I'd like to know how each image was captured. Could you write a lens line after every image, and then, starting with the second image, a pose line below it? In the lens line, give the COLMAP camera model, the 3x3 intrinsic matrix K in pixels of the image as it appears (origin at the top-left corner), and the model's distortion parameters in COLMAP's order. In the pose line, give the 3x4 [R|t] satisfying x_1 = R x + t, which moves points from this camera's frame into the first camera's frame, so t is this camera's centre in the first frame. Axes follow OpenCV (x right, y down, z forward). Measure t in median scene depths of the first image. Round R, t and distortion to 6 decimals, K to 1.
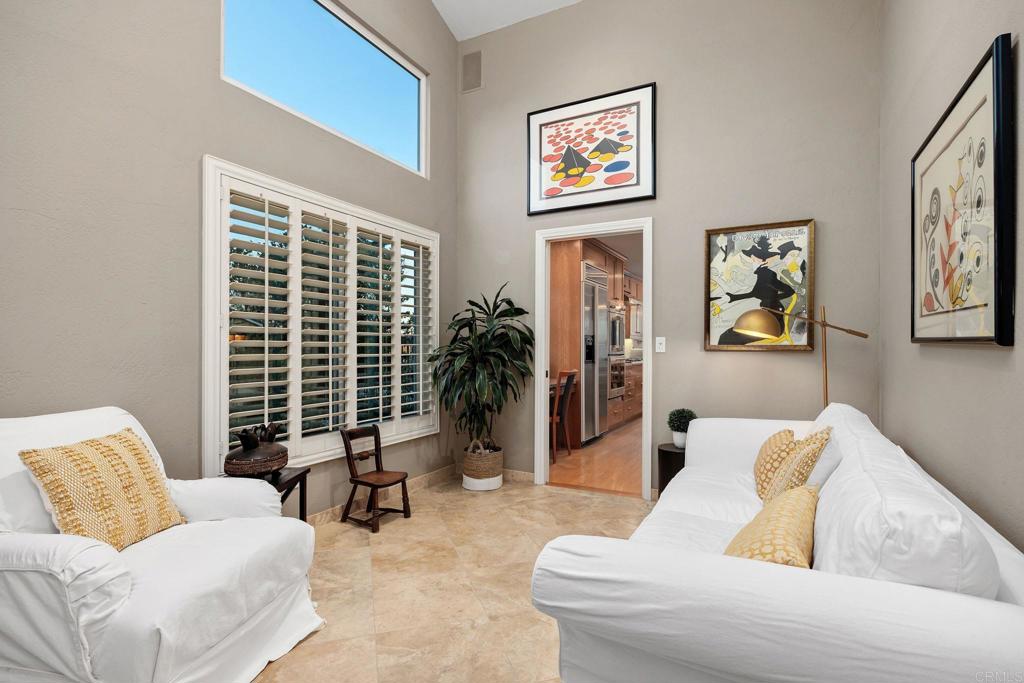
lens RADIAL K [[496.7, 0, 514.3], [0, 496.7, 346.7], [0, 0, 1]] dist [0.002271, -0.001134]
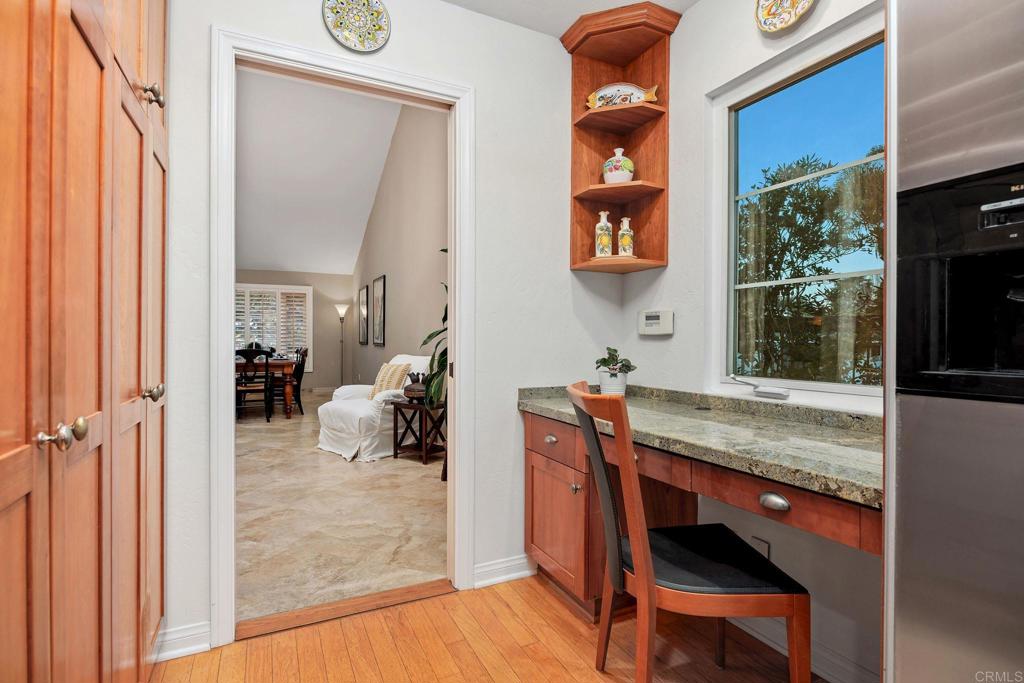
lens RADIAL K [[496.7, 0, 505.1], [0, 496.7, 340.1], [0, 0, 1]] dist [0.002271, -0.001134]
pose [[-0.596148, -0.004722, -0.802861, 0.546336], [-0.000767, 0.999986, -0.005312, 0.033689], [0.802874, -0.002551, -0.596143, 1.664345]]
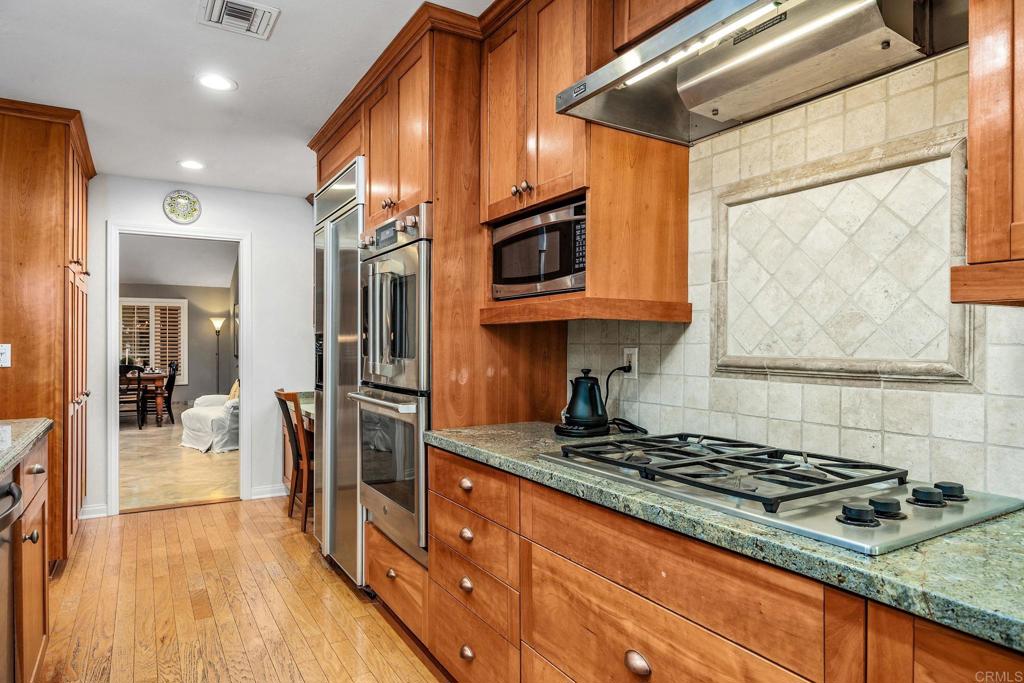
lens RADIAL K [[623.1, 0, 506.2], [0, 623.1, 344.8], [0, 0, 1]] dist [-0.001151, -0.000557]
pose [[-0.529365, -0.003676, -0.848387, 0.988838], [-0.000316, 0.999991, -0.004136, -0.014797], [0.848394, -0.001922, -0.529361, 2.535823]]
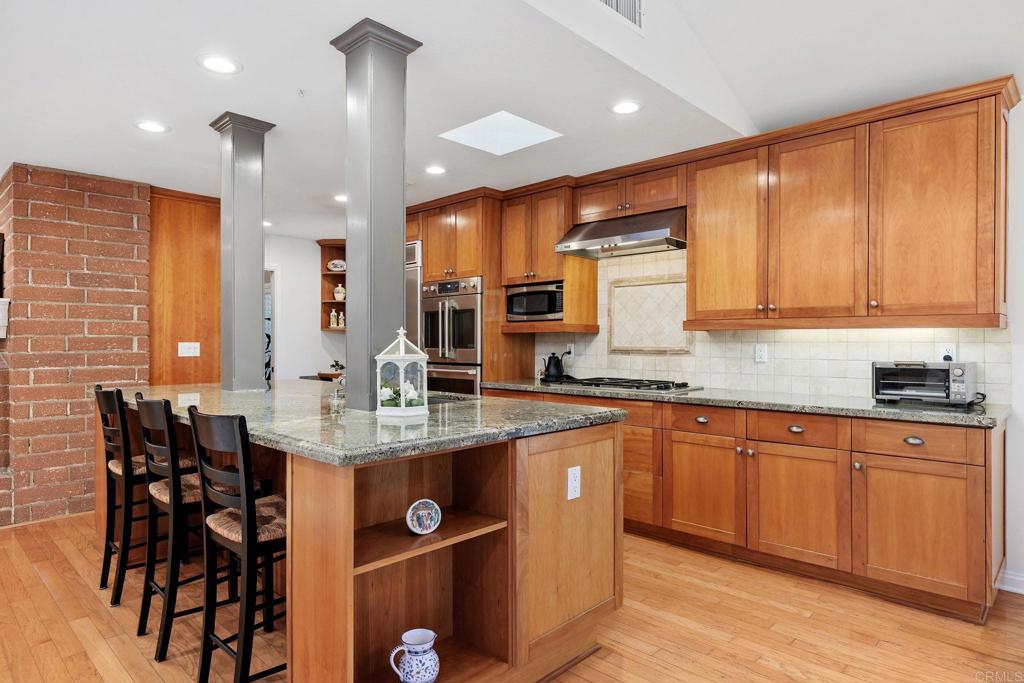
lens RADIAL K [[602.4, 0, 515.9], [0, 602.4, 345.8], [0, 0, 1]] dist [0.007265, -0.000043]
pose [[-0.277659, 0.000700, -0.960680, 1.788304], [0.002265, 0.999997, 0.000074, -0.009447], [0.960677, -0.002155, -0.277659, 2.573628]]
